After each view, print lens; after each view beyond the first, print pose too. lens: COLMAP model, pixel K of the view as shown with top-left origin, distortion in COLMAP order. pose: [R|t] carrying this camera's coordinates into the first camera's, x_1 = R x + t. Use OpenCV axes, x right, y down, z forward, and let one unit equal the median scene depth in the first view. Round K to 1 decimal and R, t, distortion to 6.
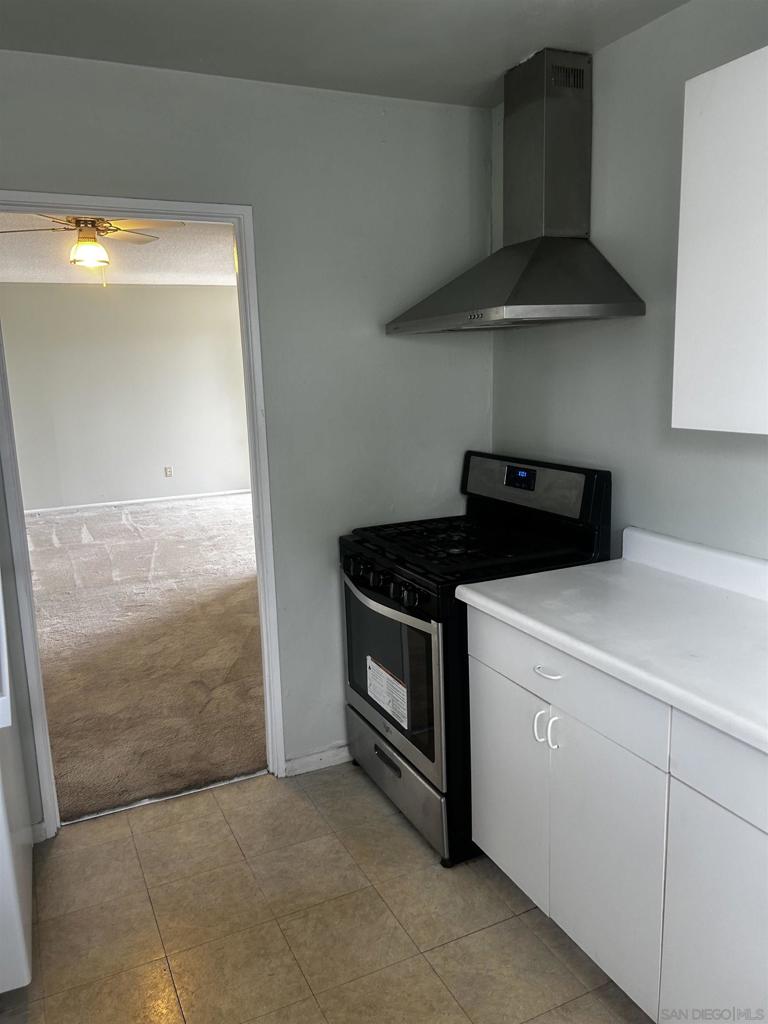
lens RADIAL K [[765.1, 0, 383.7], [0, 765.1, 514.3], [0, 0, 1]] dist [0.019435, -0.032903]
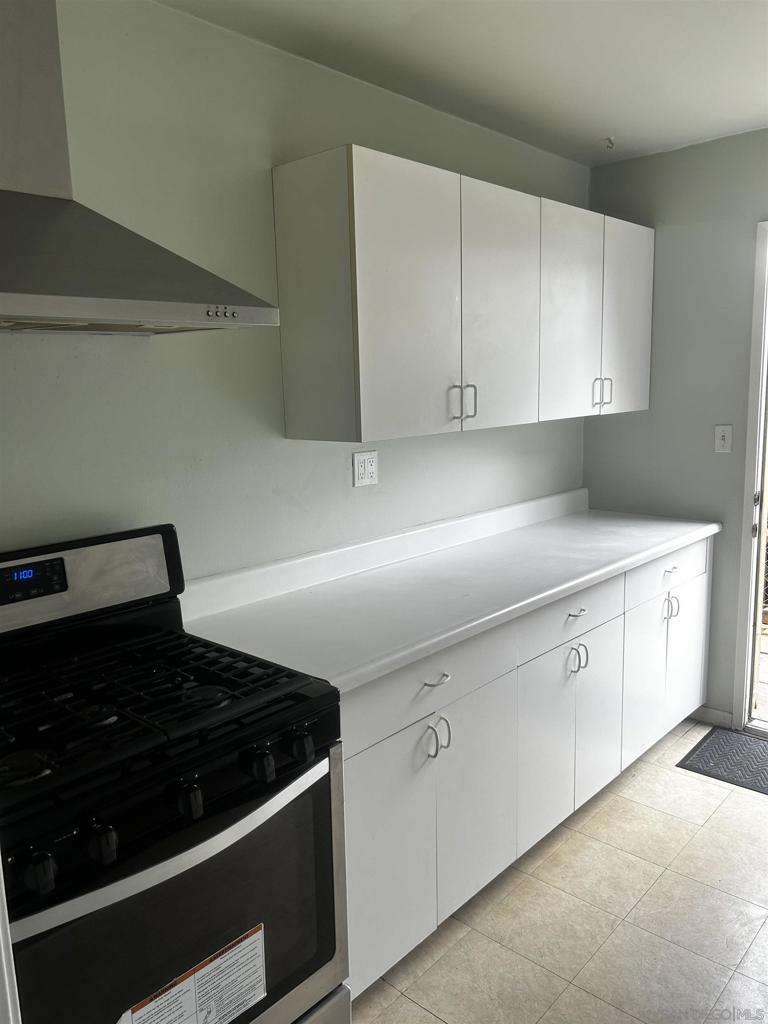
lens RADIAL K [[765.1, 0, 376.5], [0, 765.1, 512.1], [0, 0, 1]] dist [0.019435, -0.032903]
pose [[-0.348596, -0.108167, 0.931011, -0.514814], [0.219537, 0.956263, 0.193302, -0.169646], [-0.911200, 0.271775, -0.309602, 1.004618]]
